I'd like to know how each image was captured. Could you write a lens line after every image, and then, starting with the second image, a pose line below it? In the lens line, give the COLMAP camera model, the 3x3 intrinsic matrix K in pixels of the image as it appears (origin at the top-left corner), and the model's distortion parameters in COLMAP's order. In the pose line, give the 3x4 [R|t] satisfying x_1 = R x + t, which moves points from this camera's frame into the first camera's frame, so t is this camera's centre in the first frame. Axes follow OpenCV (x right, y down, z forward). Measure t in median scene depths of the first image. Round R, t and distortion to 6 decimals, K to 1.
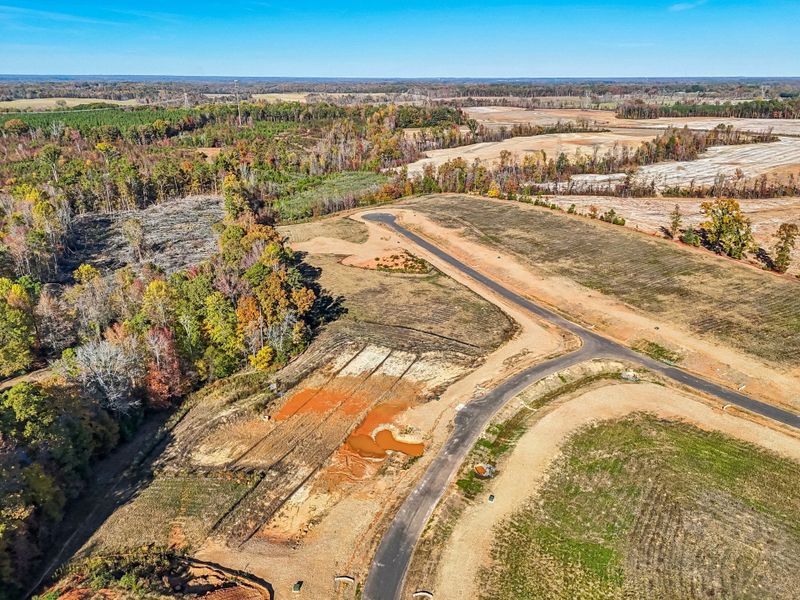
lens RADIAL K [[592.4, 0, 400.0], [0, 592.4, 300.0], [0, 0, 1]] dist [0.065396, -0.048119]
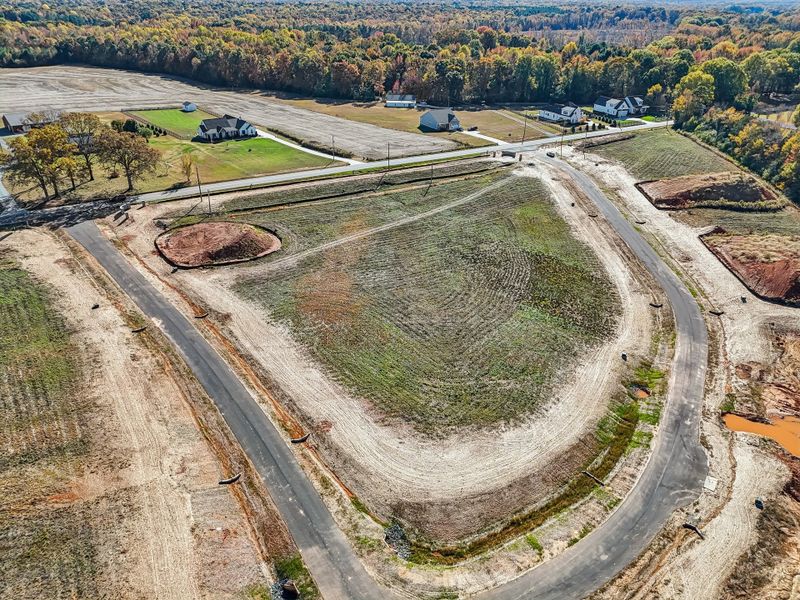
lens RADIAL K [[592.4, 0, 400.0], [0, 592.4, 300.0], [0, 0, 1]] dist [0.065396, -0.048119]
pose [[-0.998839, -0.038242, 0.029307, 0.093194], [-0.003947, 0.671176, 0.741287, -0.092174], [-0.048018, 0.740311, -0.670548, 0.294610]]
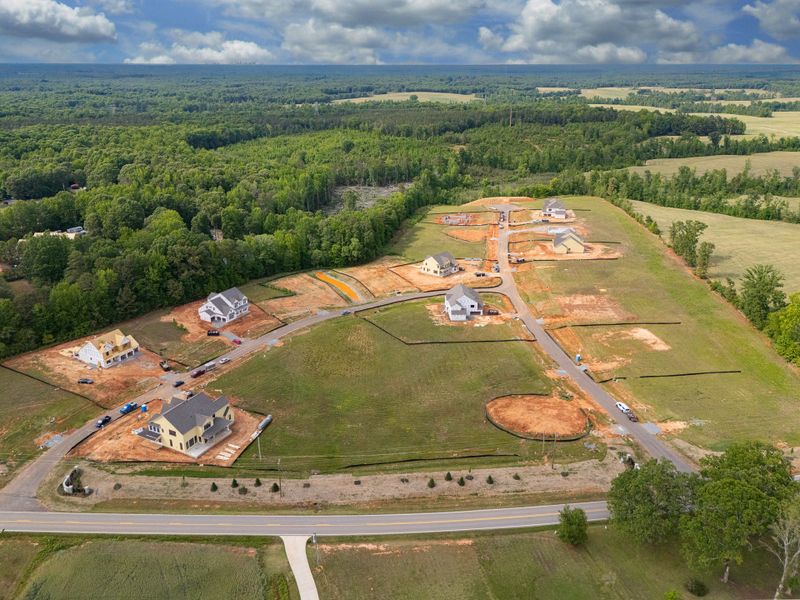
lens RADIAL K [[592.4, 0, 400.0], [0, 592.4, 300.0], [0, 0, 1]] dist [0.065396, -0.048119]
pose [[0.849985, 0.196256, -0.488886, 0.251888], [-0.187935, 0.979919, 0.066627, 0.014882], [0.492145, 0.035246, 0.869800, -0.176854]]
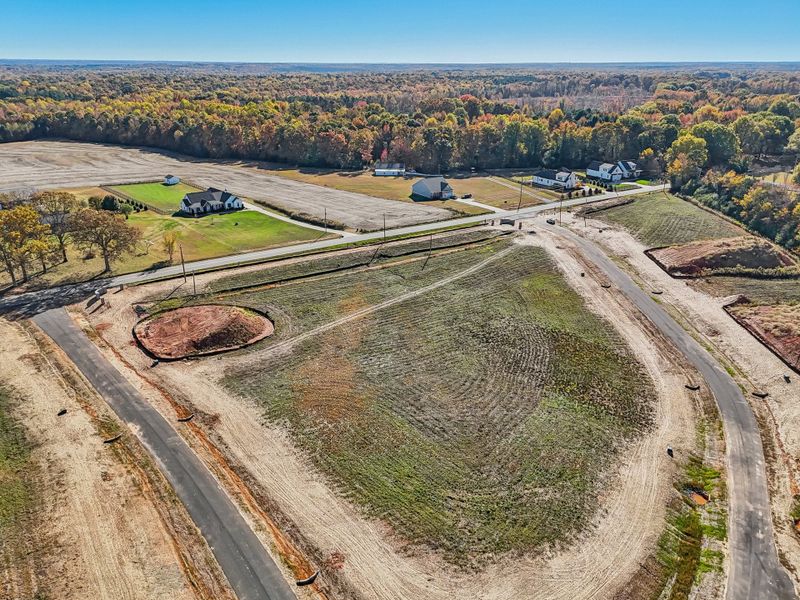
lens RADIAL K [[604.2, 0, 402.6], [0, 604.2, 300.9], [0, 0, 1]] dist [0.075260, -0.067413]
pose [[-0.999959, -0.008415, 0.003192, 0.101525], [-0.004131, 0.744250, 0.667888, -0.085291], [-0.007996, 0.667848, -0.744255, 0.277224]]
